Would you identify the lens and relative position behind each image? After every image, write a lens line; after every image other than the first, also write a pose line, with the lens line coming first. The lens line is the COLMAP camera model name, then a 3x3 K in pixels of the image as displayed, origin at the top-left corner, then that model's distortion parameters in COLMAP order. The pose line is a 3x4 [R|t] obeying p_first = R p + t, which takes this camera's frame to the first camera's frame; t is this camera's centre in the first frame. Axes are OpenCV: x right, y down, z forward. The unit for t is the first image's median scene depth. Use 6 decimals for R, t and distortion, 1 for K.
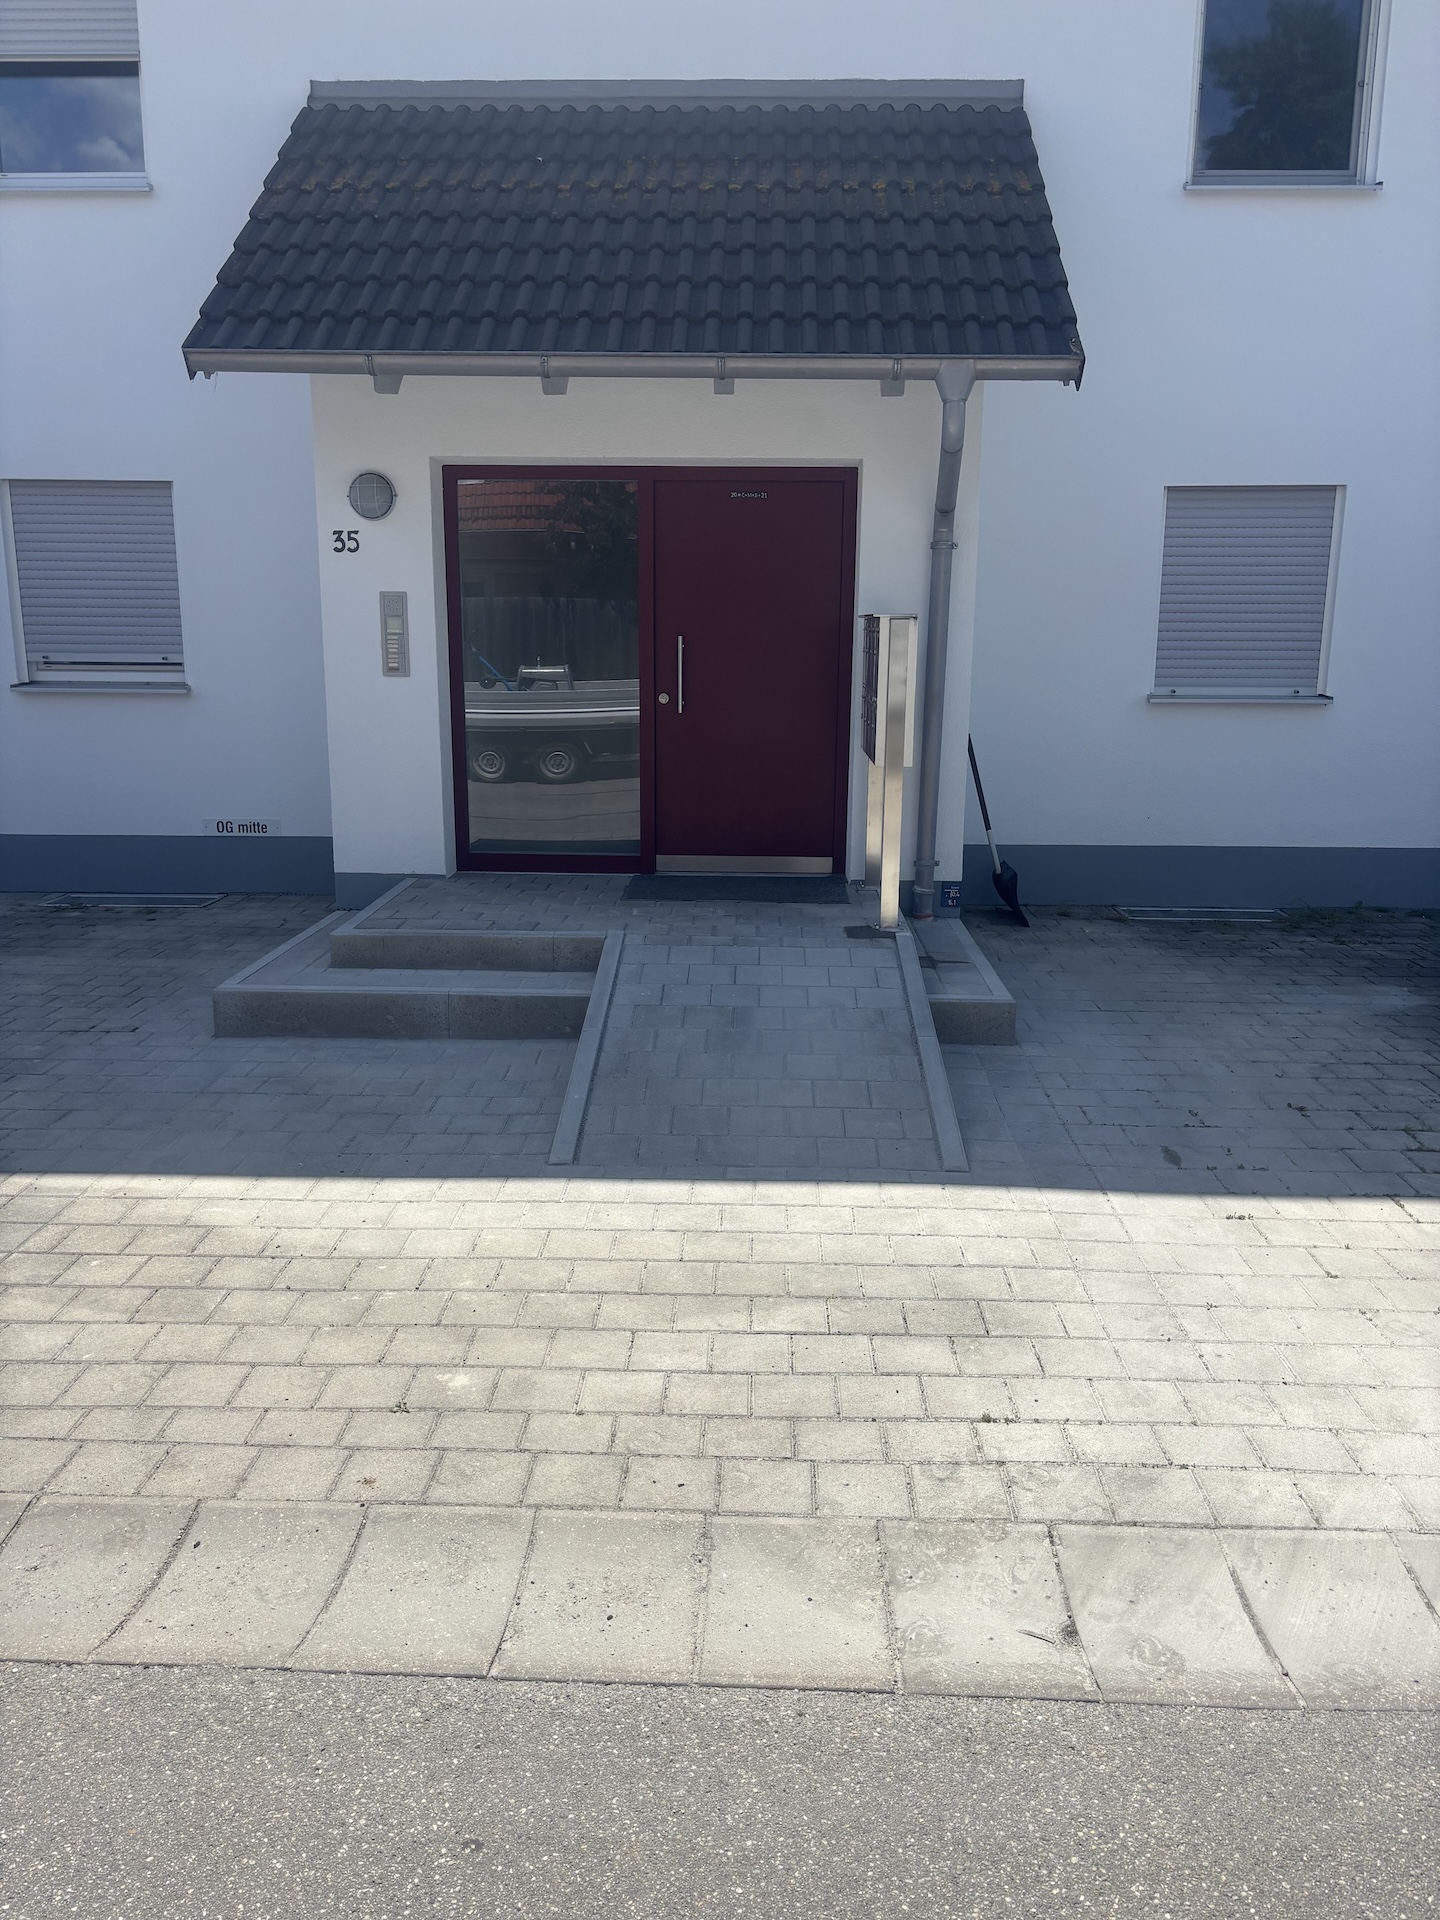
lens RADIAL K [[1451.6, 0, 720.6], [0, 1451.6, 958.1], [0, 0, 1]] dist [0.062212, -0.076179]
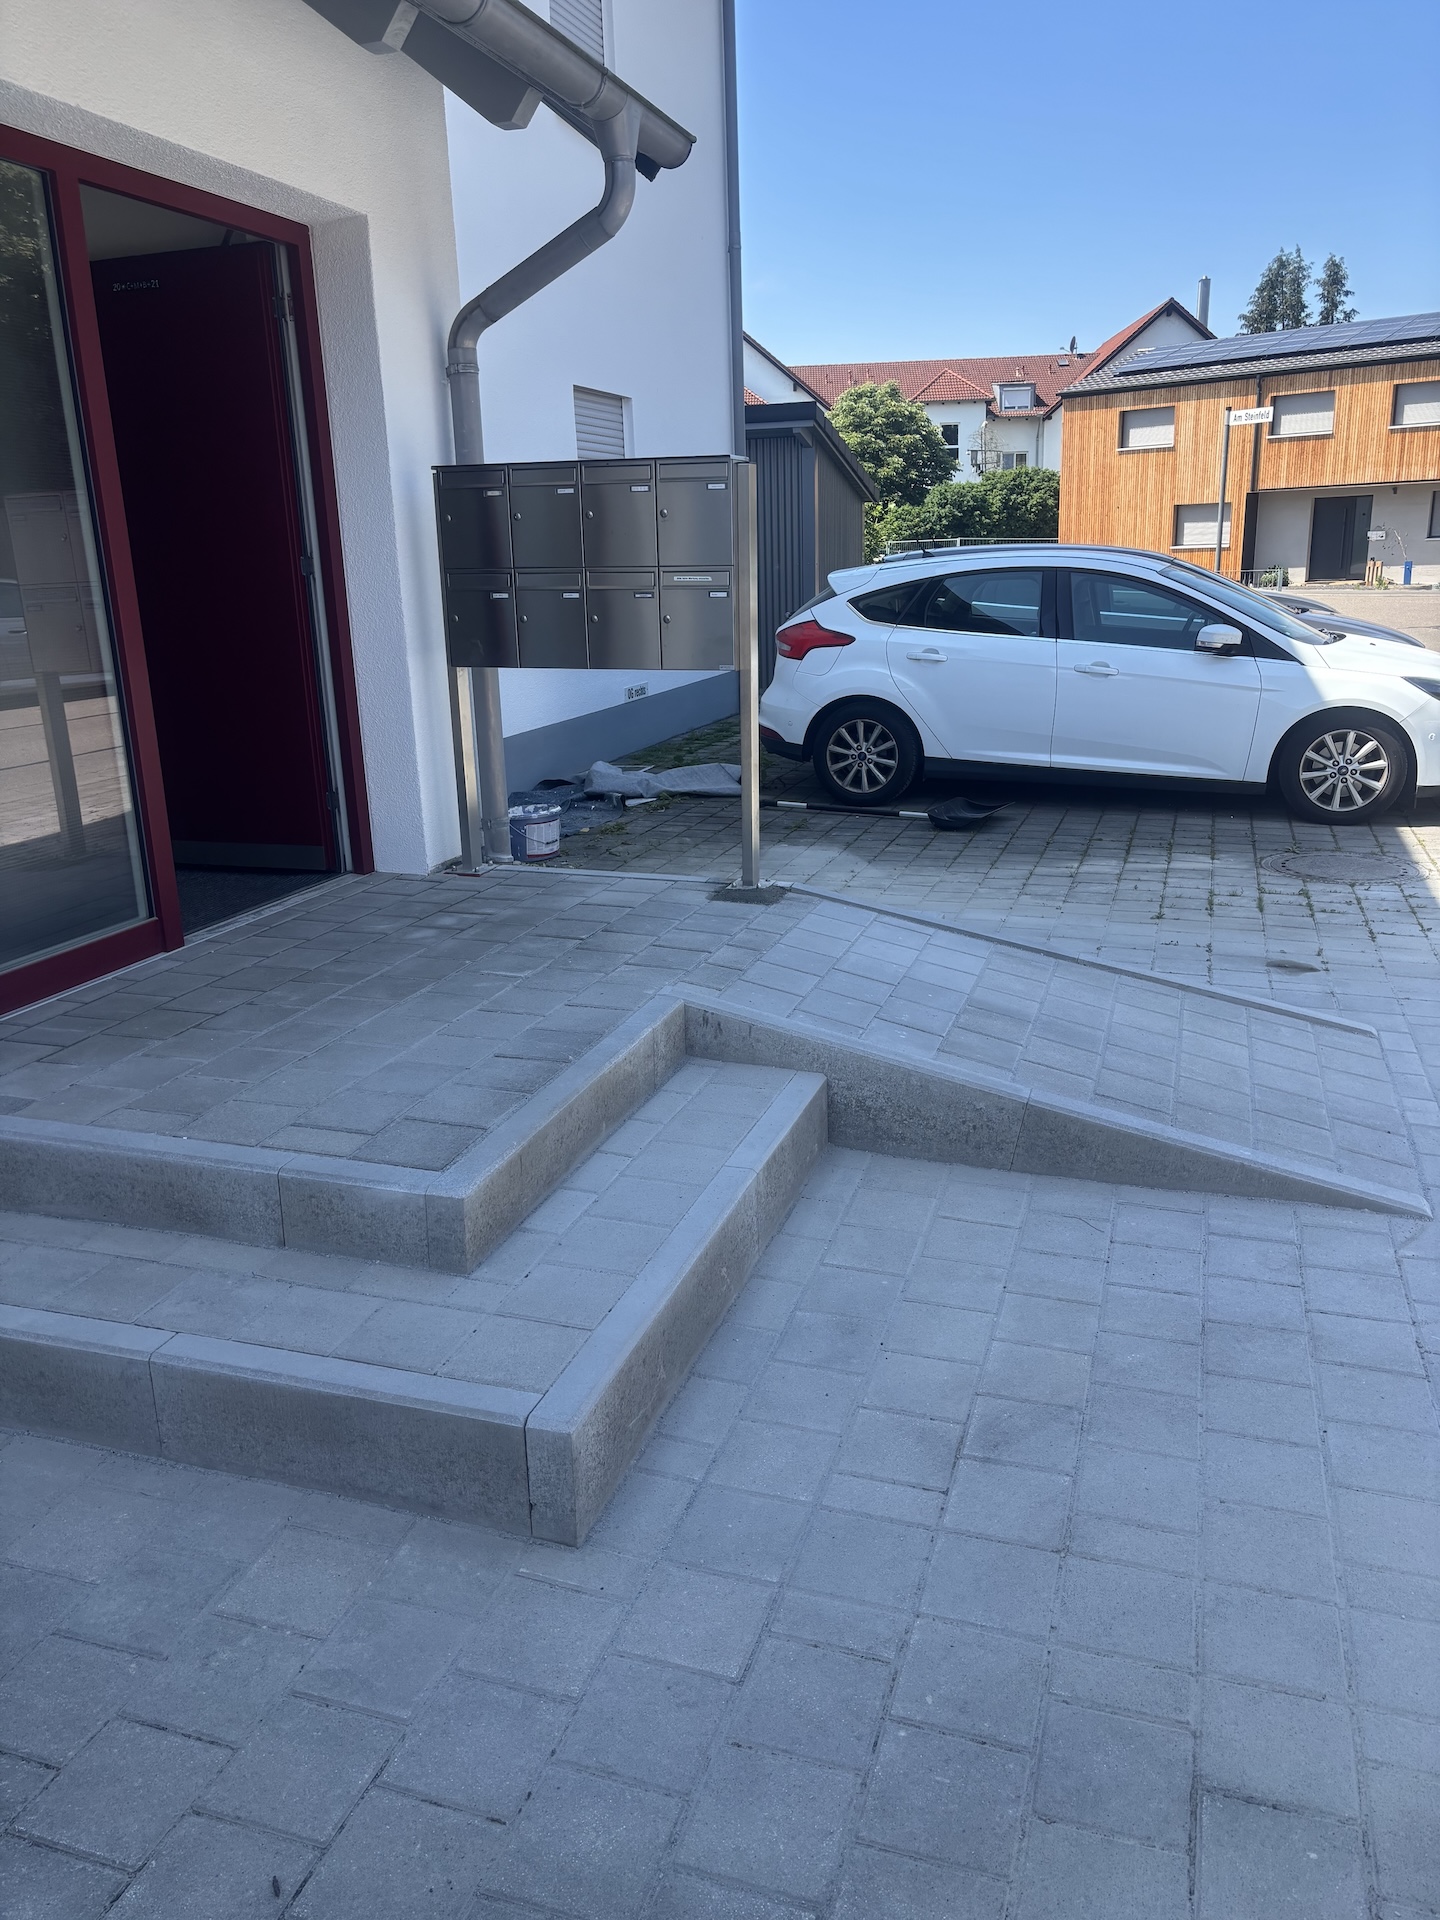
lens RADIAL K [[1451.6, 0, 725.4], [0, 1451.6, 958.3], [0, 0, 1]] dist [0.062212, -0.076179]
pose [[0.279136, -0.273807, 0.920387, -0.541460], [0.234199, 0.948953, 0.211277, -0.133765], [-0.931254, 0.156579, 0.329013, 0.700012]]
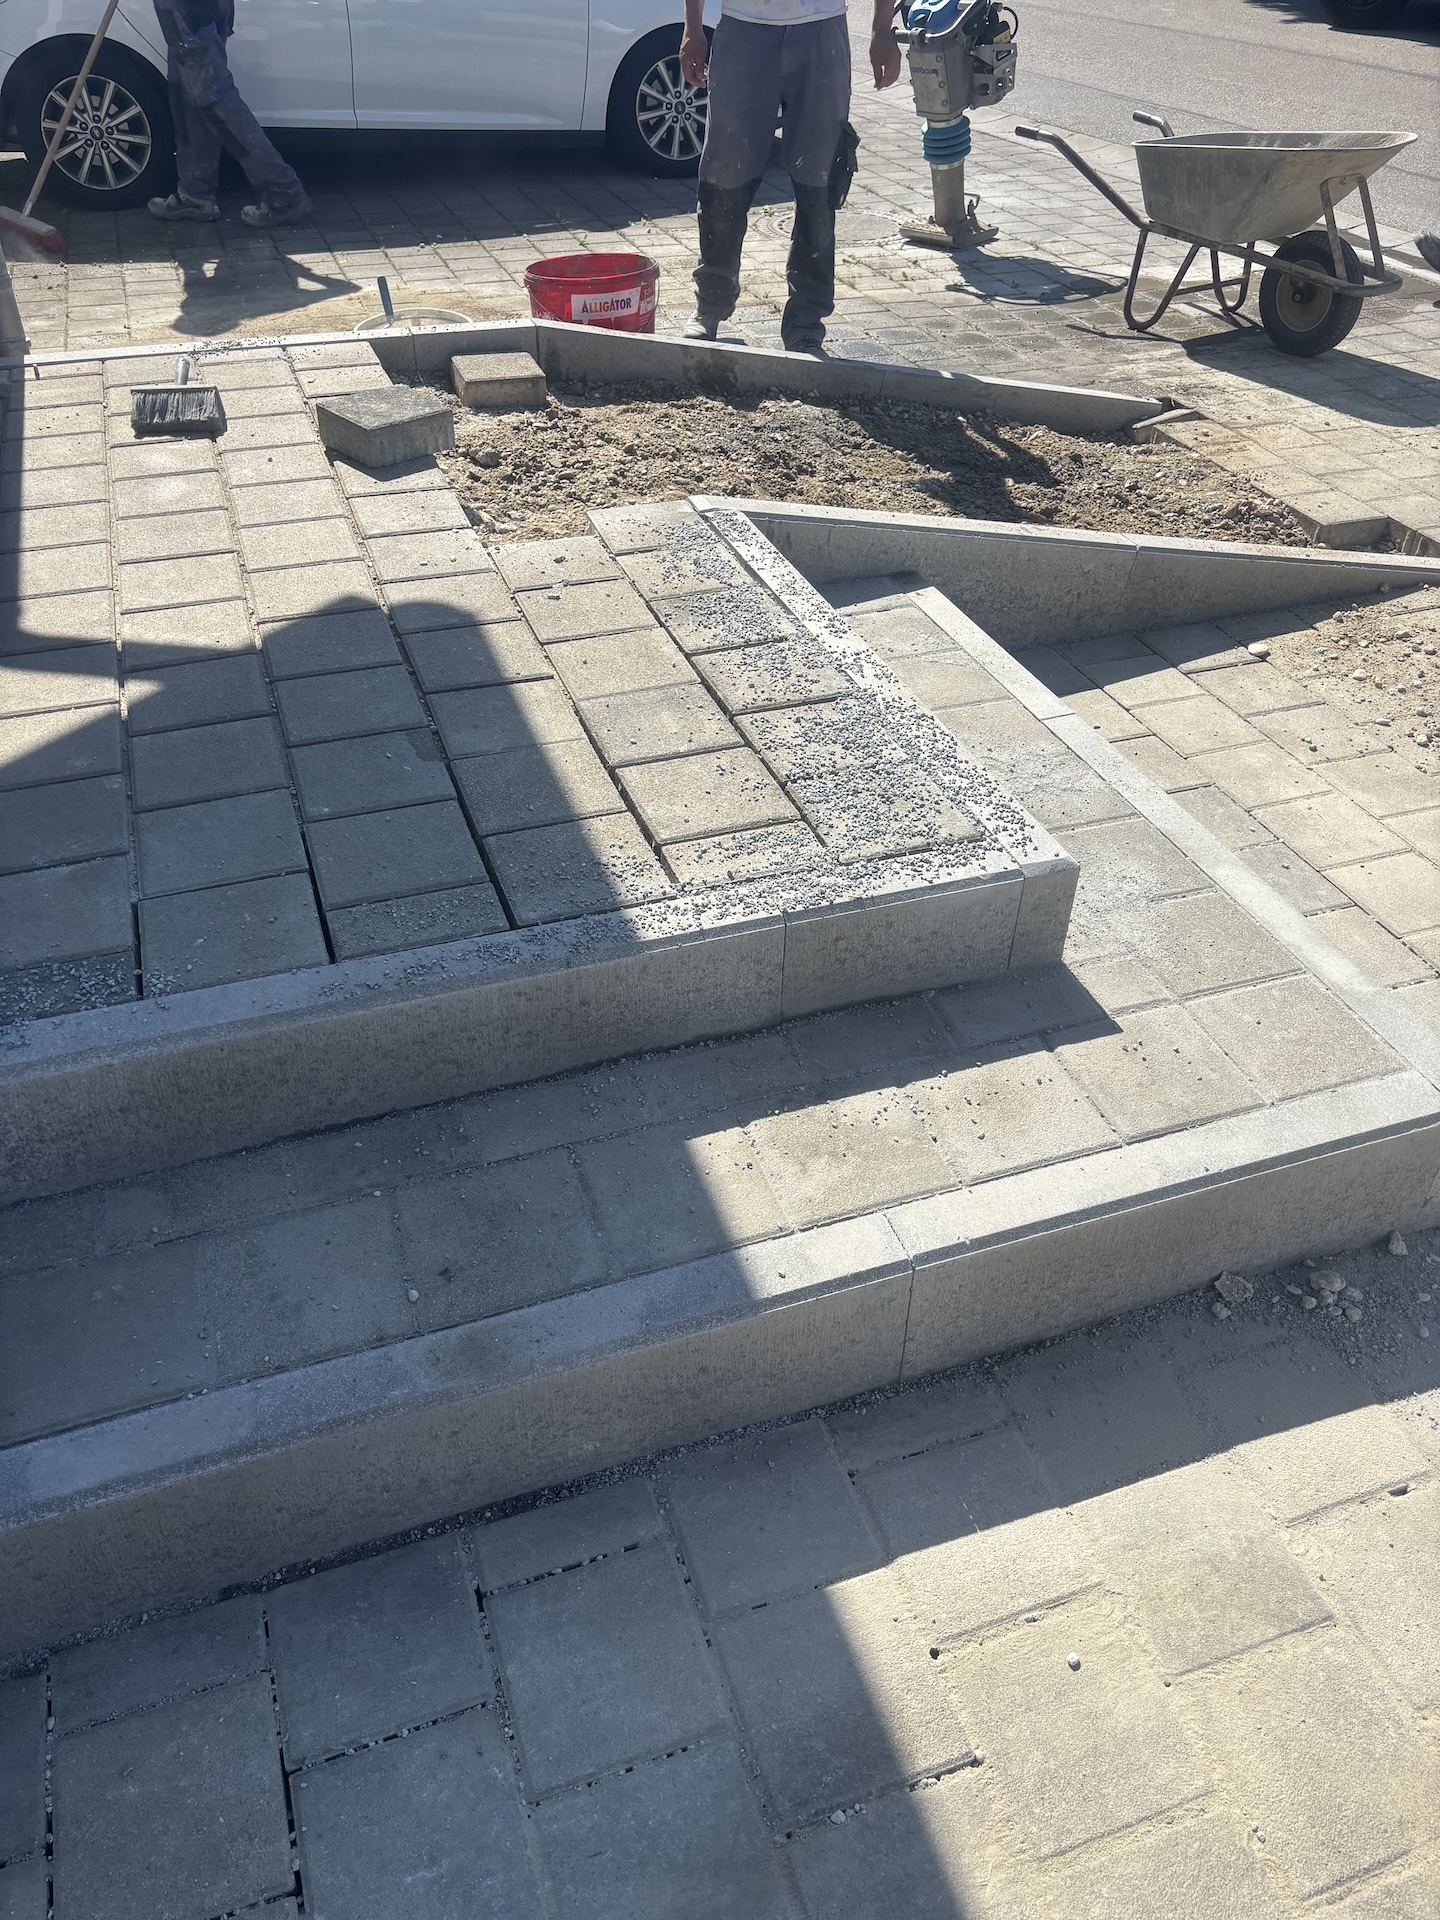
lens RADIAL K [[1483.1, 0, 707.8], [0, 1483.1, 975.5], [0, 0, 1]] dist [0.012027, 0.003531]
pose [[-0.355601, -0.584552, 0.729278, -0.412900], [0.205862, 0.712130, 0.671187, -0.184961], [-0.911685, 0.388805, -0.132897, 0.991006]]
